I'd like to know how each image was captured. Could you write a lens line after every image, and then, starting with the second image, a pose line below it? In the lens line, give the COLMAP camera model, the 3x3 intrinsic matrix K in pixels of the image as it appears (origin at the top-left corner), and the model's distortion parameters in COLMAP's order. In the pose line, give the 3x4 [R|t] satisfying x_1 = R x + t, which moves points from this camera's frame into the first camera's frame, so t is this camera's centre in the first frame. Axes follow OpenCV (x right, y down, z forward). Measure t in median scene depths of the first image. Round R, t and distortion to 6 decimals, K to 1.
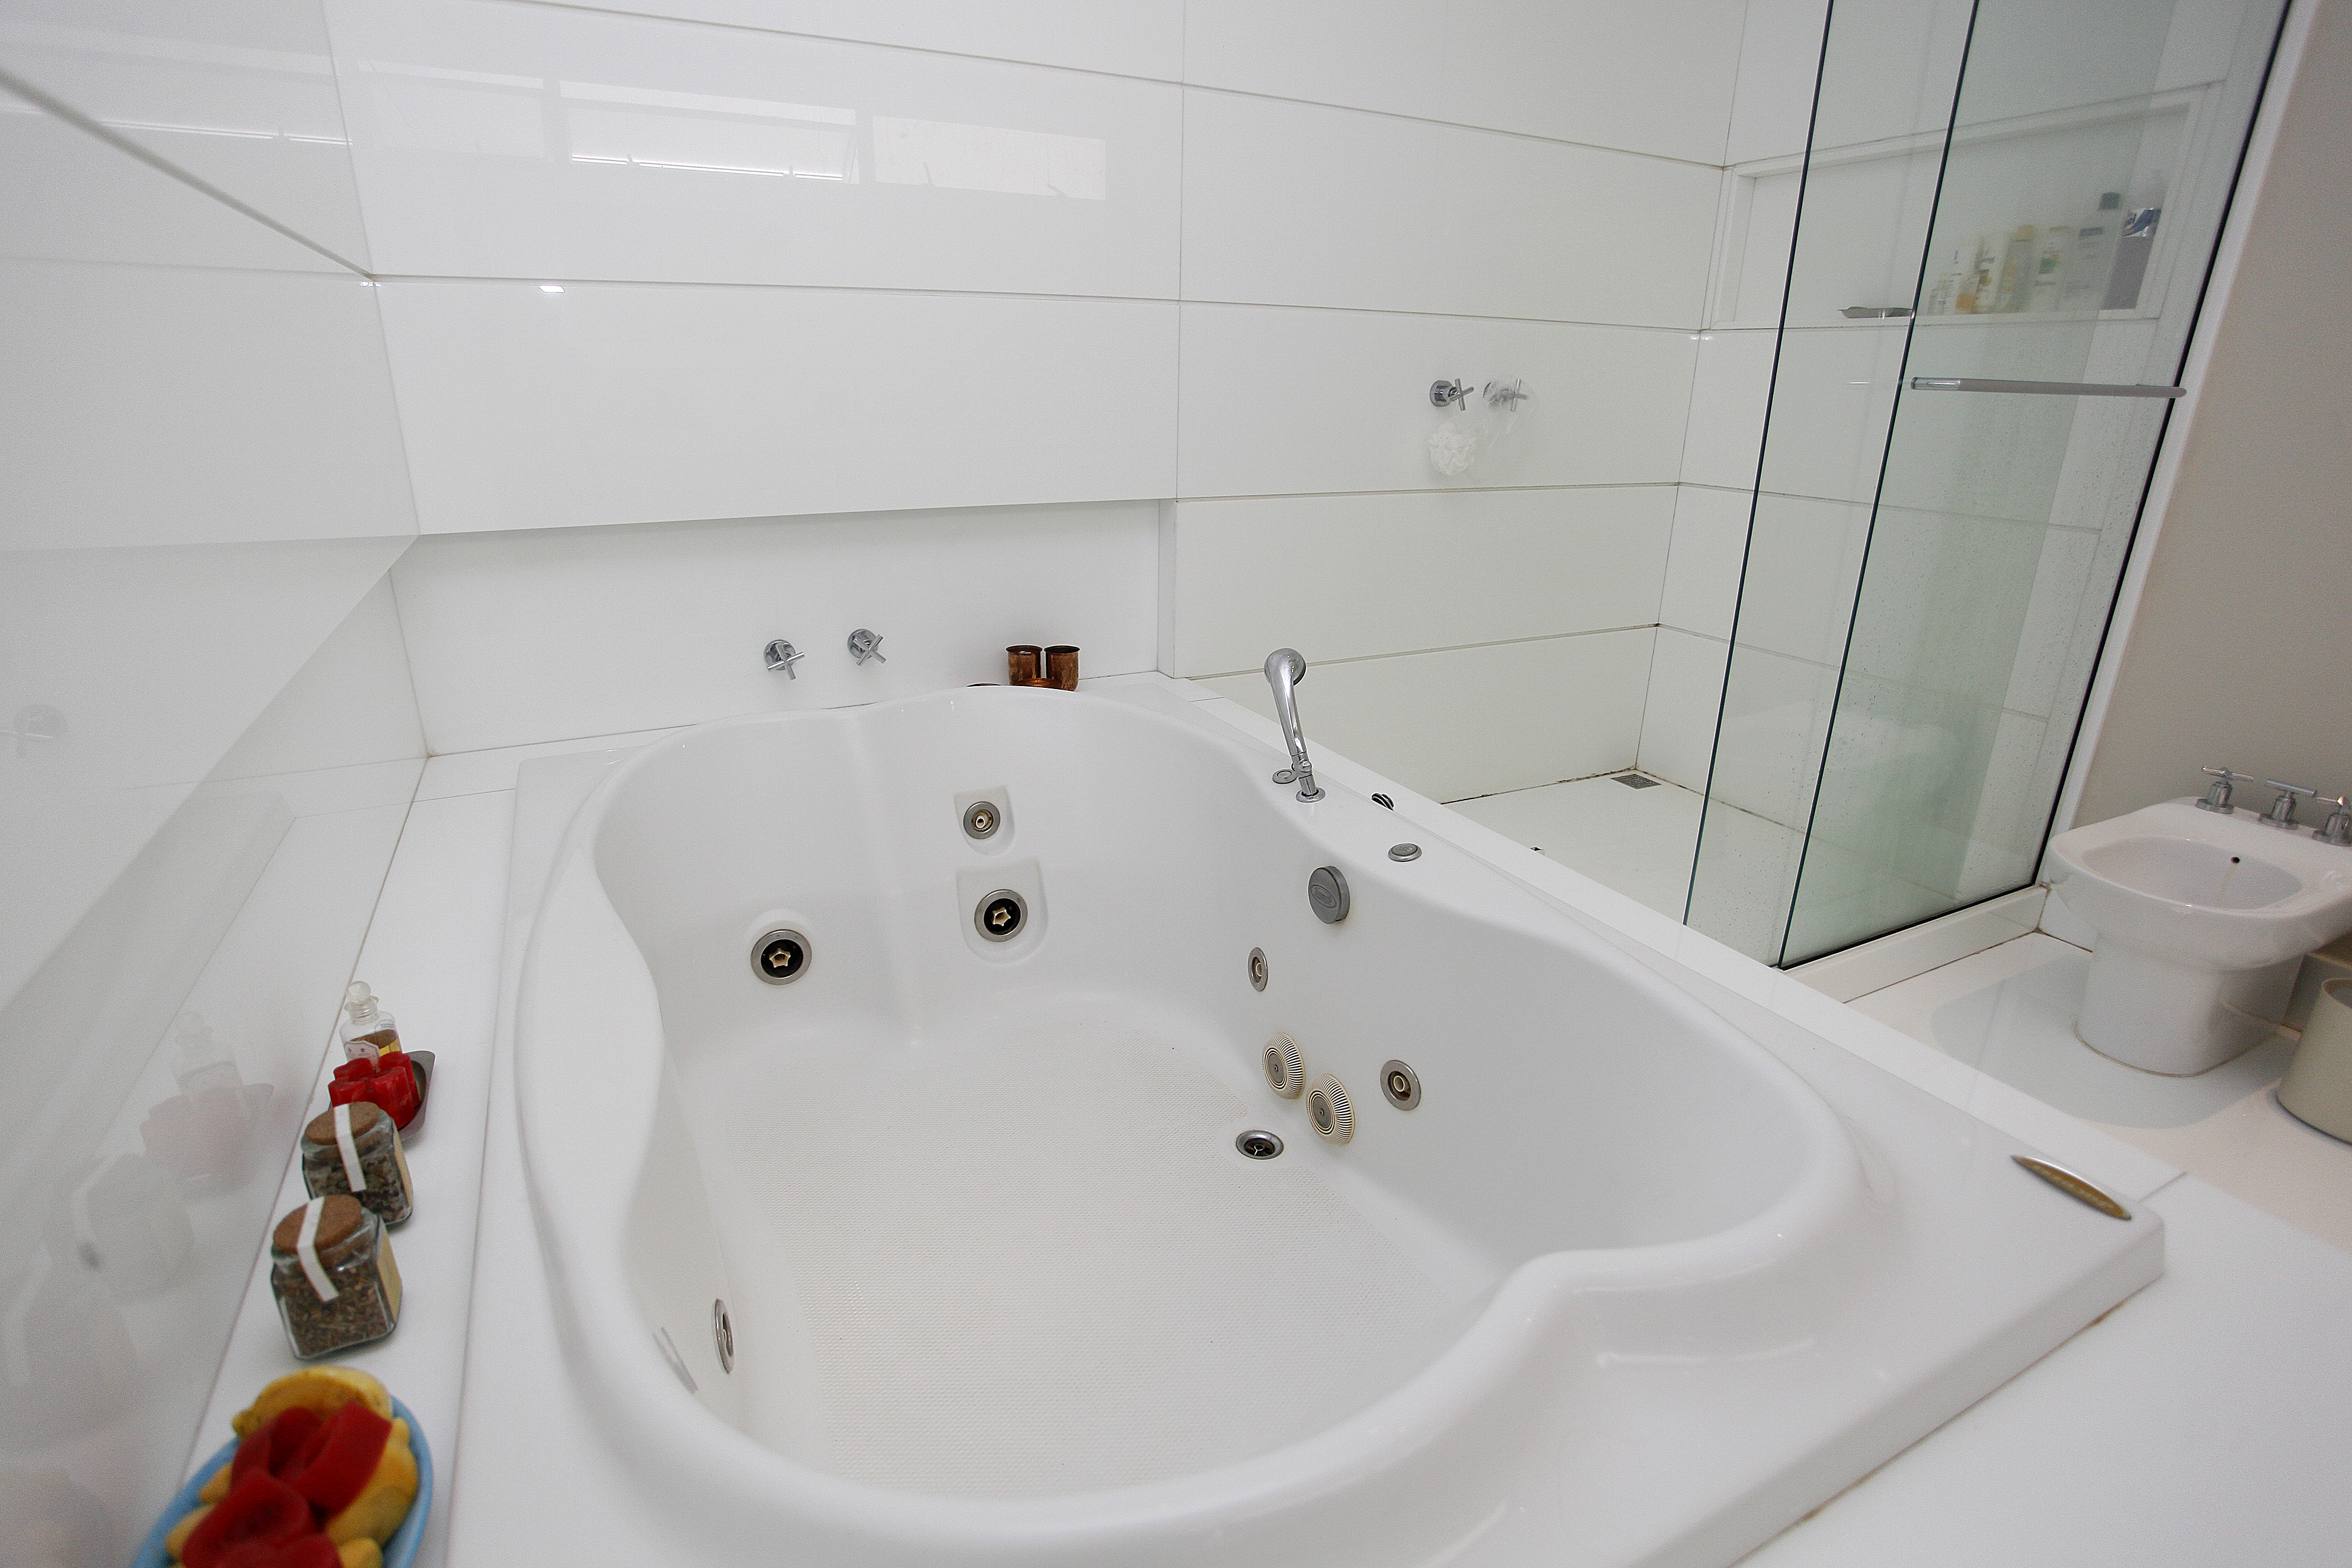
lens RADIAL K [[1144.6, 0, 1176.0], [0, 1144.6, 784.0], [0, 0, 1]] dist [-0.066678, 0.028716]
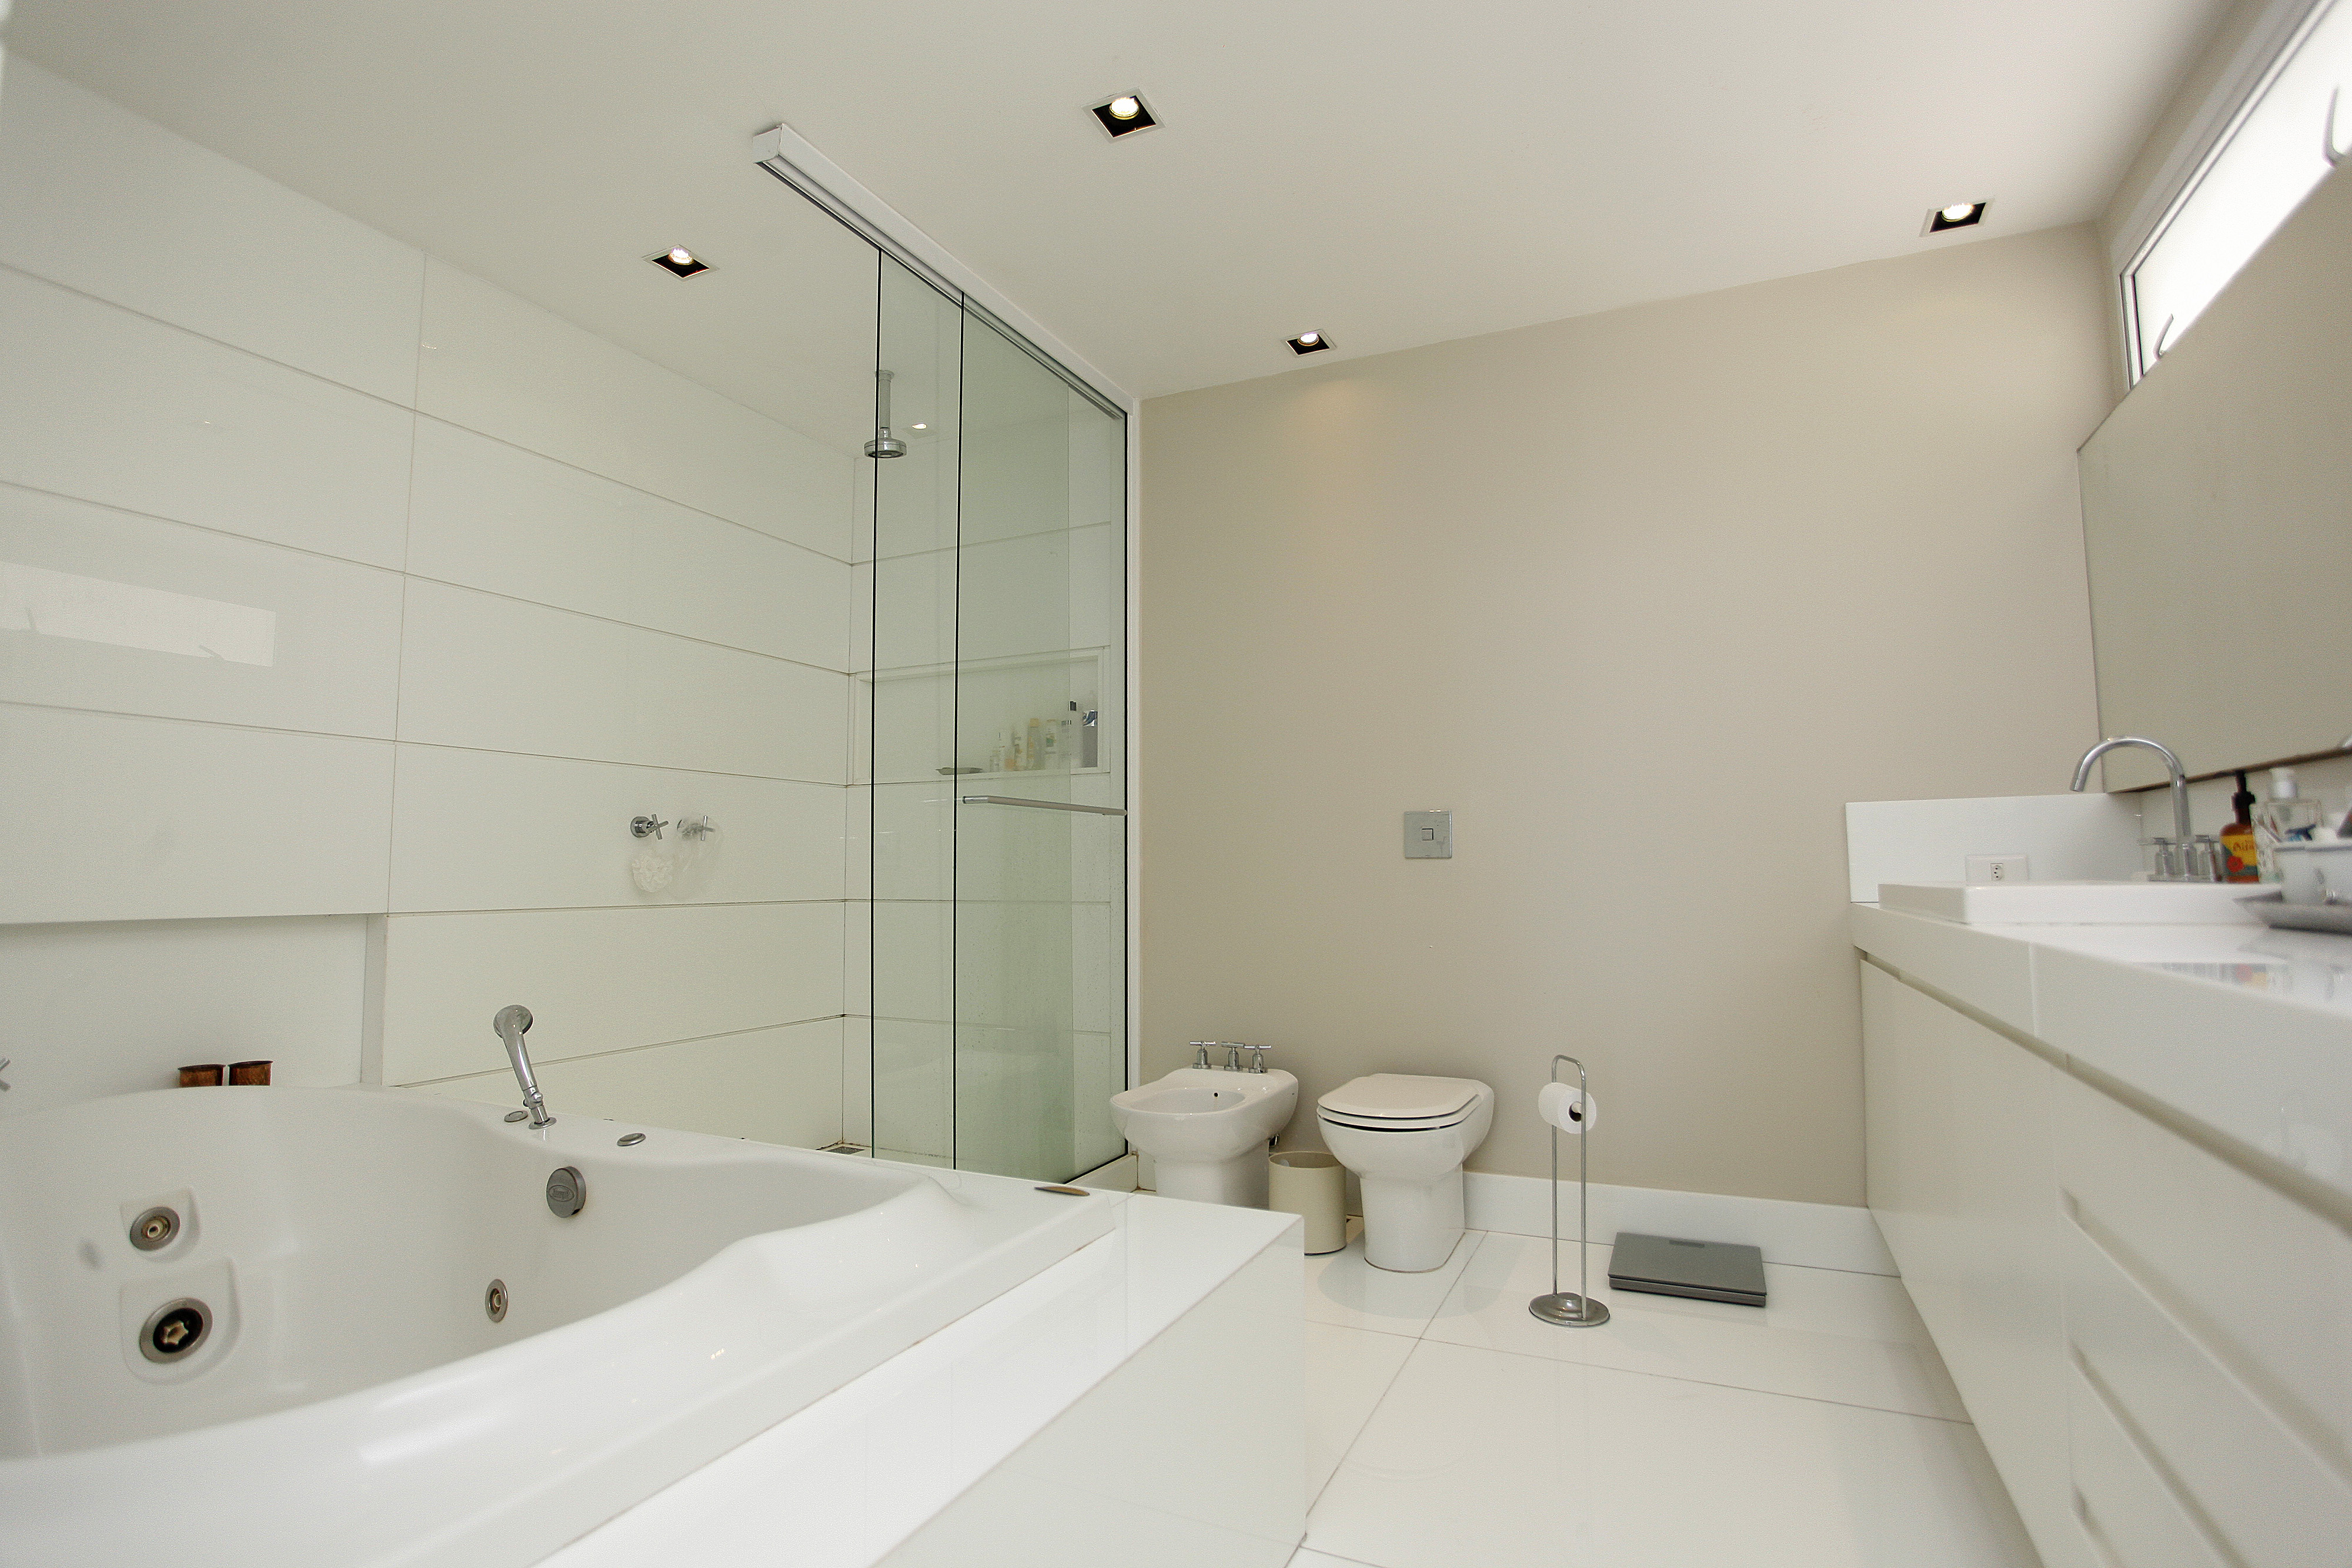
lens RADIAL K [[1144.6, 0, 1176.0], [0, 1144.6, 784.0], [0, 0, 1]] dist [-0.066678, 0.028716]
pose [[0.792017, 0.027183, 0.609894, -0.059495], [0.220252, 0.919006, -0.326982, 0.159870], [-0.569384, 0.393305, 0.721881, -0.258762]]
